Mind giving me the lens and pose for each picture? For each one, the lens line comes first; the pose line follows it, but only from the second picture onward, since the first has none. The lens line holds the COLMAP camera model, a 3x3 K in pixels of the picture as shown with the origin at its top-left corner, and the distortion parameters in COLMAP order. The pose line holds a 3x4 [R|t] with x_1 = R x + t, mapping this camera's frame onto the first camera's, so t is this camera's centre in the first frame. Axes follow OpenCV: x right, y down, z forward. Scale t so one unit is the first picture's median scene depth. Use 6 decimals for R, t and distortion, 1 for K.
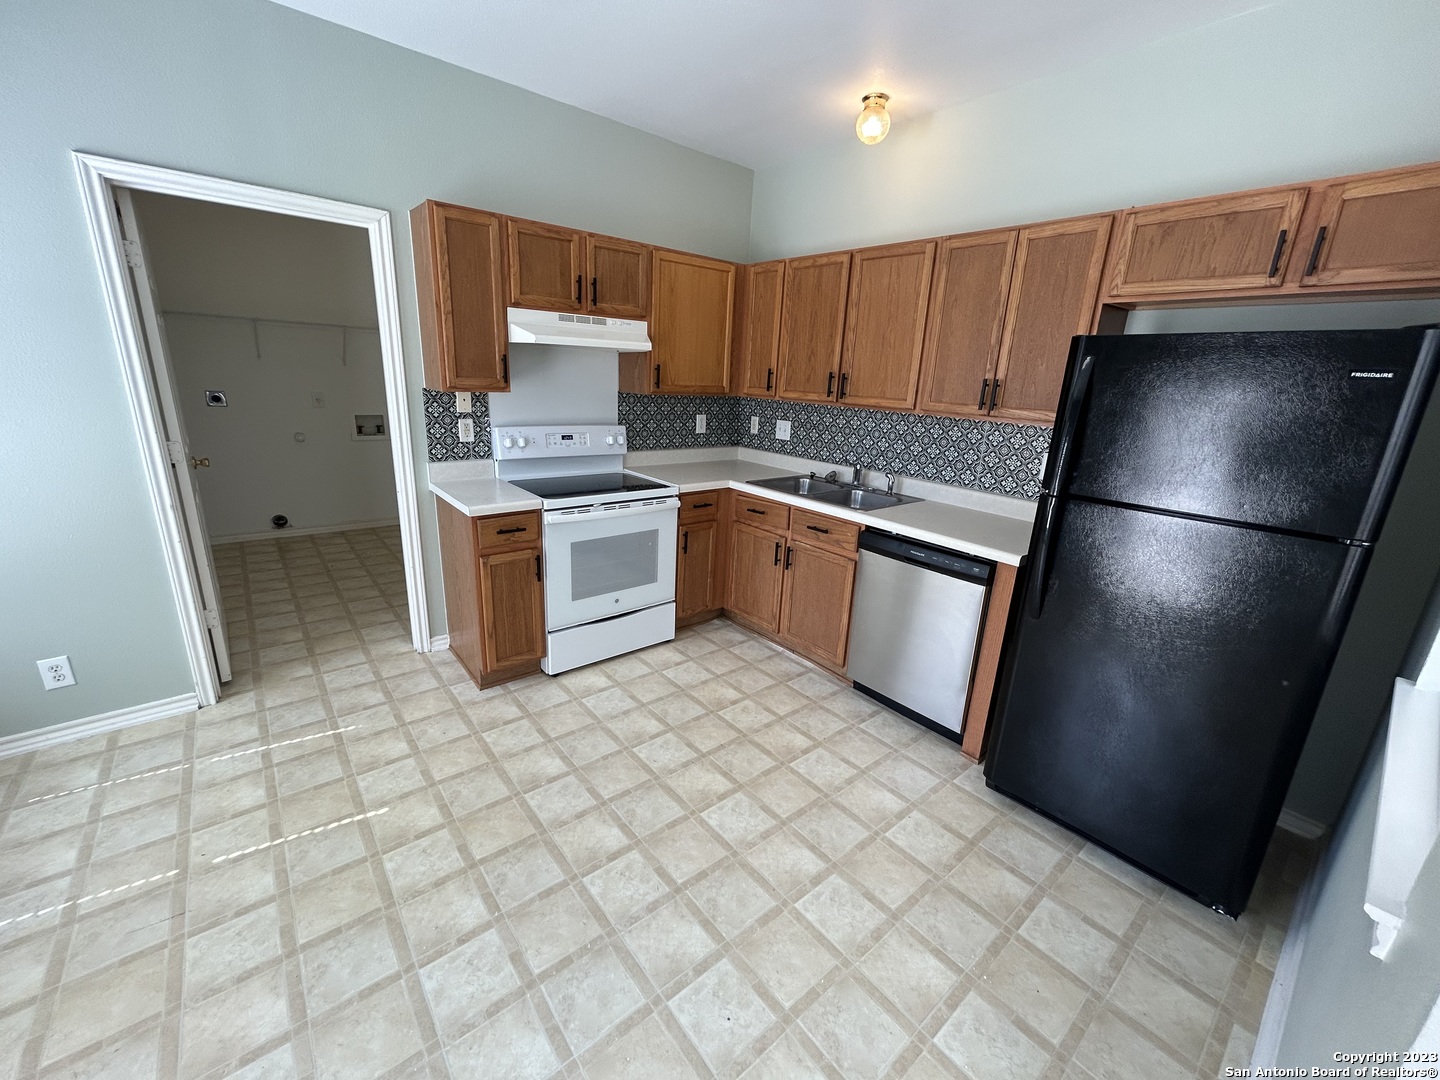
lens RADIAL K [[577.4, 0, 718.1], [0, 577.4, 536.9], [0, 0, 1]] dist [-0.000191, -0.000175]
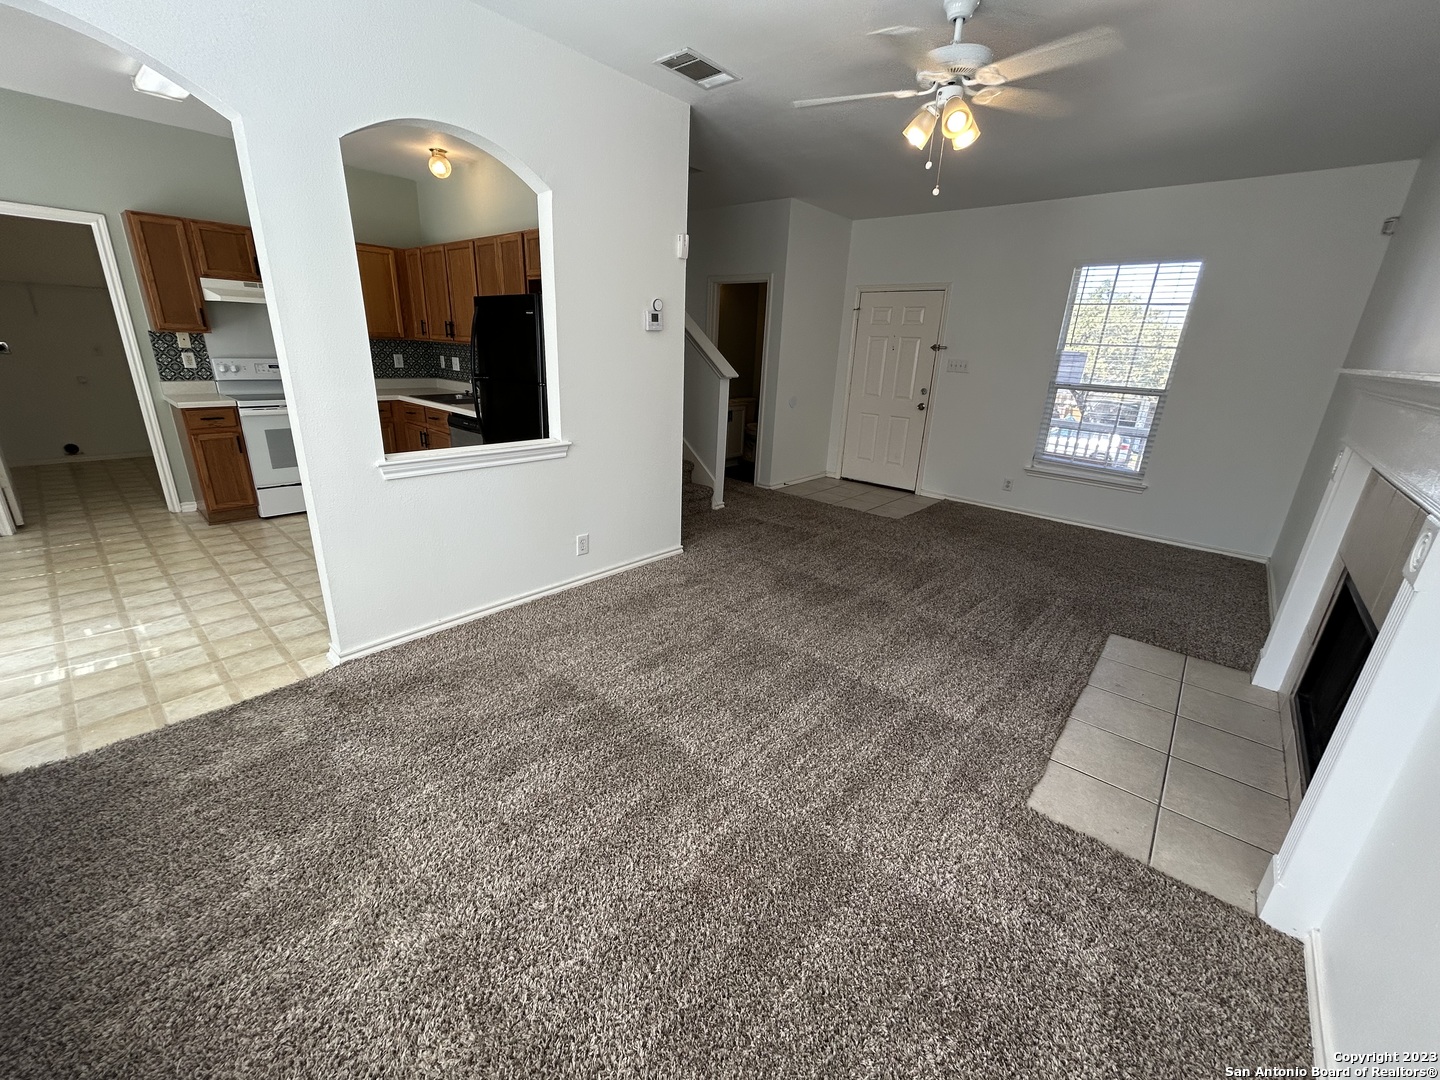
lens RADIAL K [[577.4, 0, 718.1], [0, 577.4, 536.9], [0, 0, 1]] dist [-0.000191, -0.000175]
pose [[0.987502, -0.055691, 0.147442, 0.750846], [0.047885, 0.997283, 0.055980, 0.284172], [-0.150159, -0.048220, 0.987485, -0.791914]]
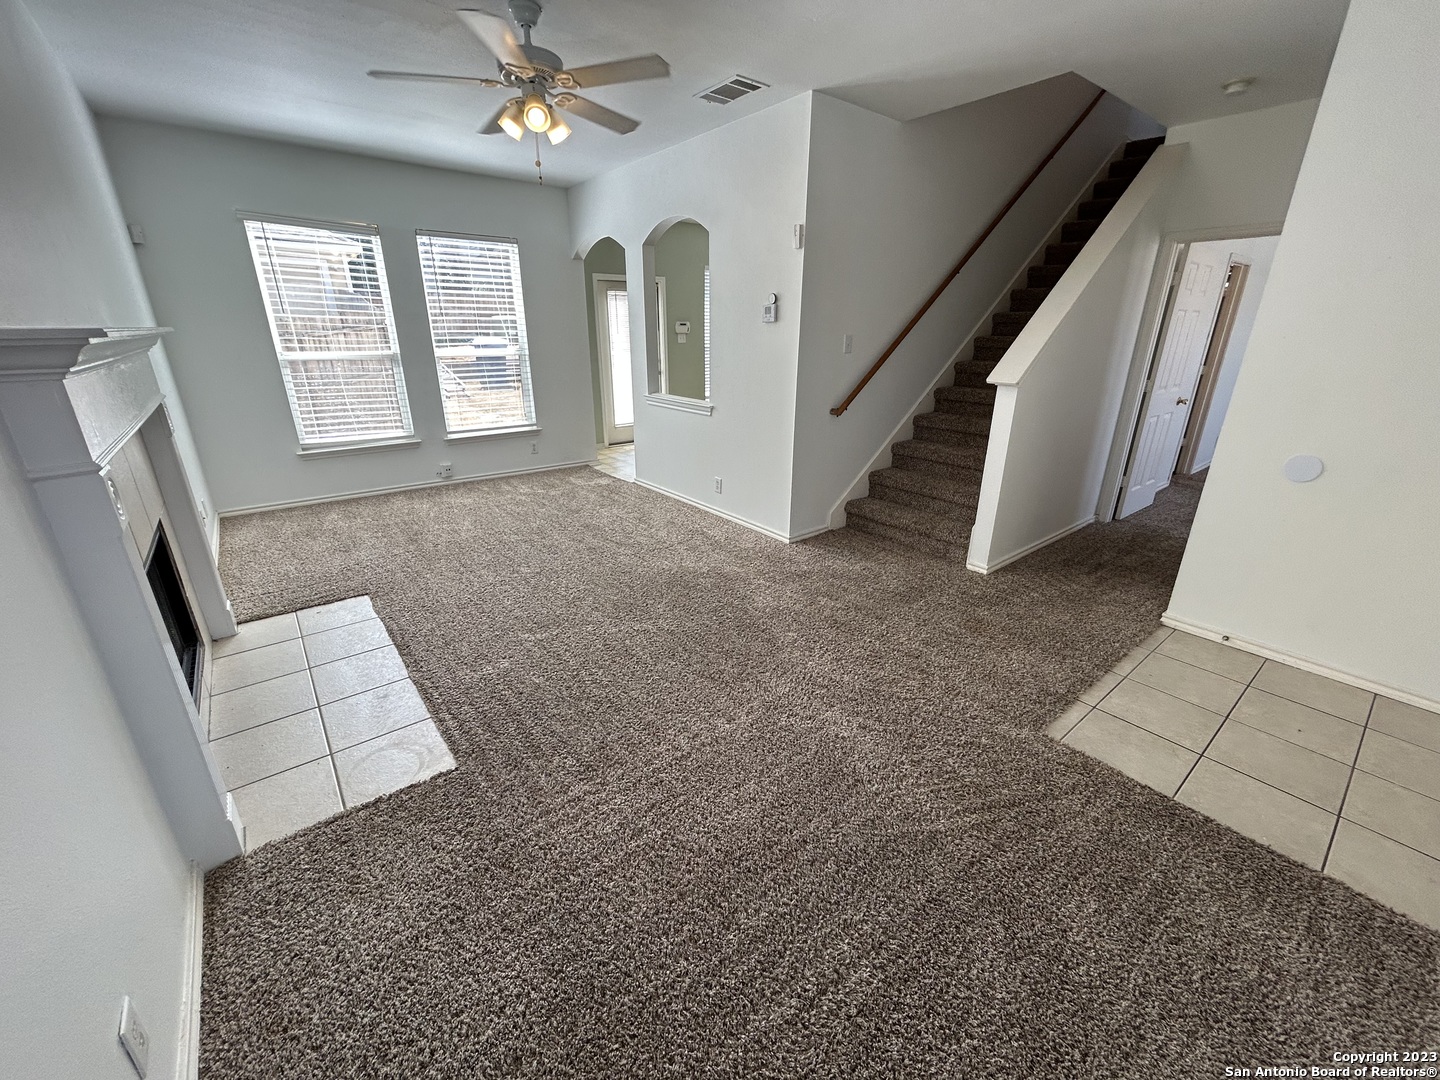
lens RADIAL K [[577.4, 0, 718.1], [0, 577.4, 536.9], [0, 0, 1]] dist [-0.000191, -0.000175]
pose [[-0.021257, 0.297463, -0.954497, 2.370746], [-0.277977, 0.915309, 0.291441, -0.006638], [0.960353, 0.271523, 0.063231, 0.475746]]
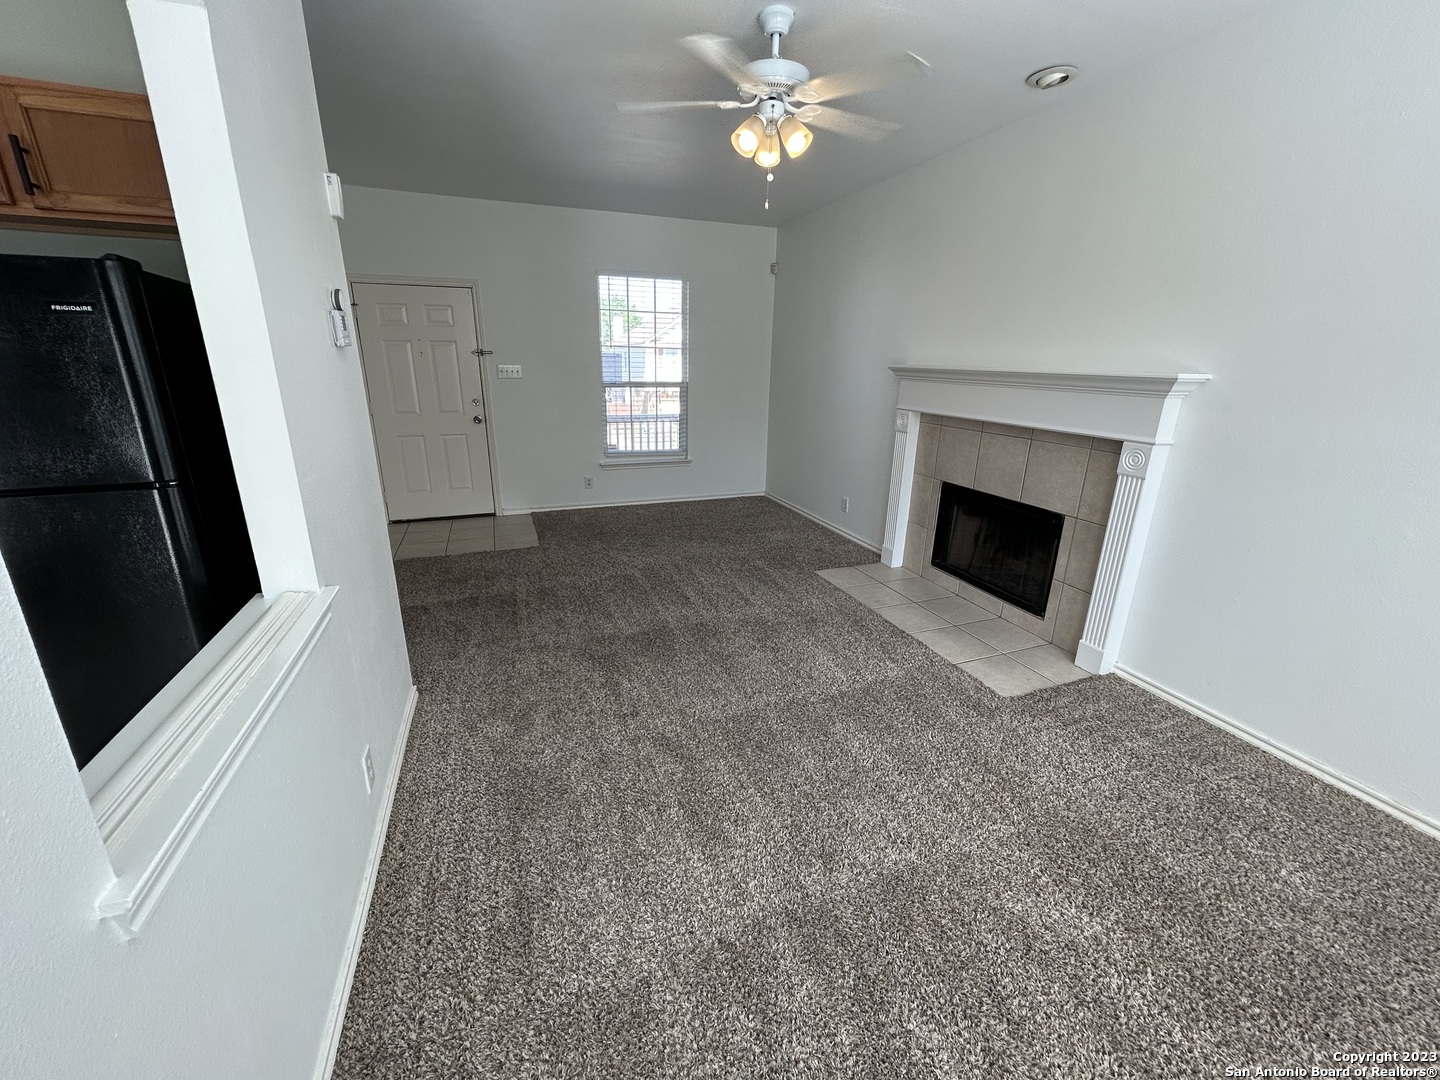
lens RADIAL K [[579.9, 0, 720.9], [0, 579.9, 535.9], [0, 0, 1]] dist [0.002760, 0.000391]
pose [[0.325991, -0.318540, 0.890091, 0.261546], [0.260101, 0.935408, 0.239497, 0.054066], [-0.908888, 0.153440, 0.387787, -0.125920]]
